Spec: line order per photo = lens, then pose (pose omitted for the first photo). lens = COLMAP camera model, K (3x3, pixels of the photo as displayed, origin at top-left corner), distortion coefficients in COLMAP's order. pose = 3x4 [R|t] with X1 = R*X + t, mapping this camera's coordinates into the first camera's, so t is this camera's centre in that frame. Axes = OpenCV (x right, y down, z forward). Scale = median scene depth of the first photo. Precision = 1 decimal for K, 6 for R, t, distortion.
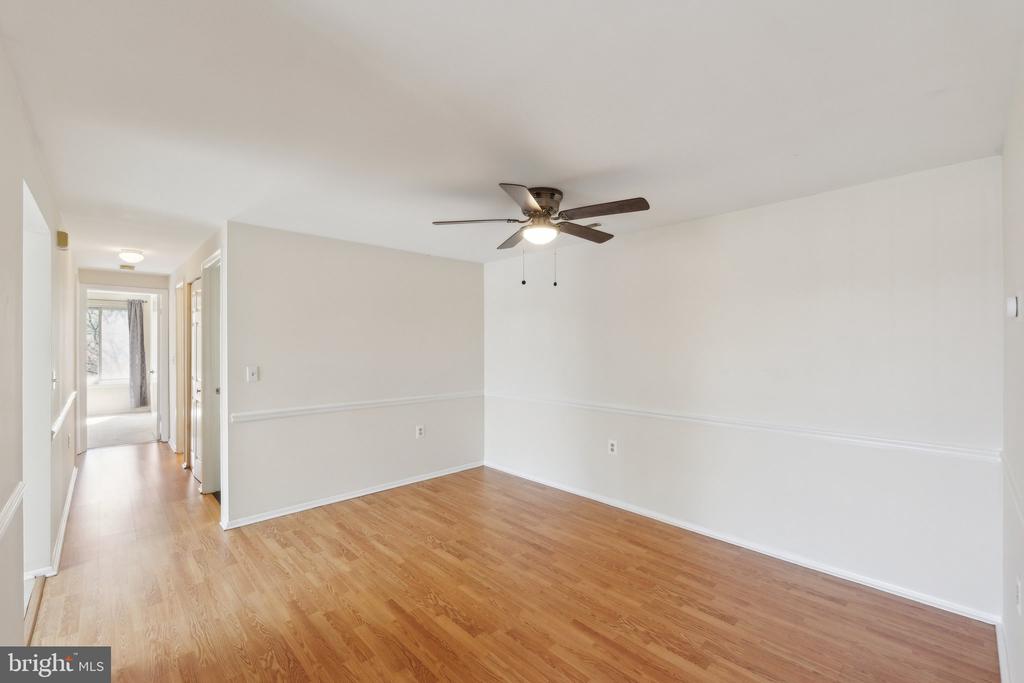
lens RADIAL K [[434.6, 0, 513.6], [0, 434.6, 344.7], [0, 0, 1]] dist [-0.013116, 0.001840]
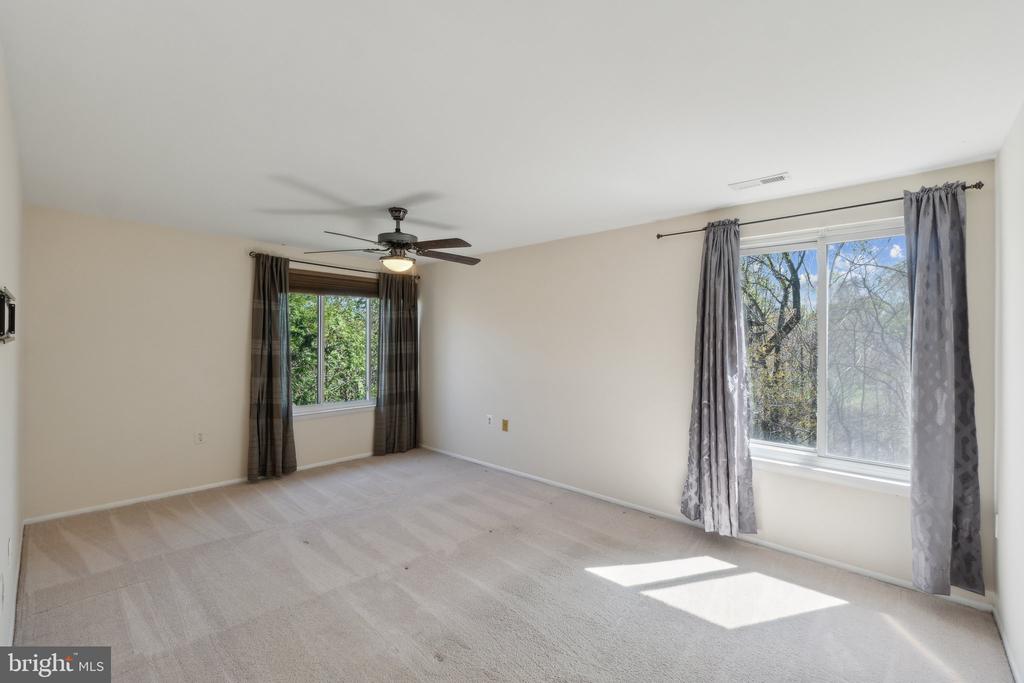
lens RADIAL K [[434.6, 0, 514.2], [0, 434.6, 337.9], [0, 0, 1]] dist [-0.013116, 0.001840]
pose [[0.063516, 0.003993, -0.997973, -0.983206], [0.006185, 0.999971, 0.004395, -0.019704], [0.997962, -0.006451, 0.063489, 1.130491]]
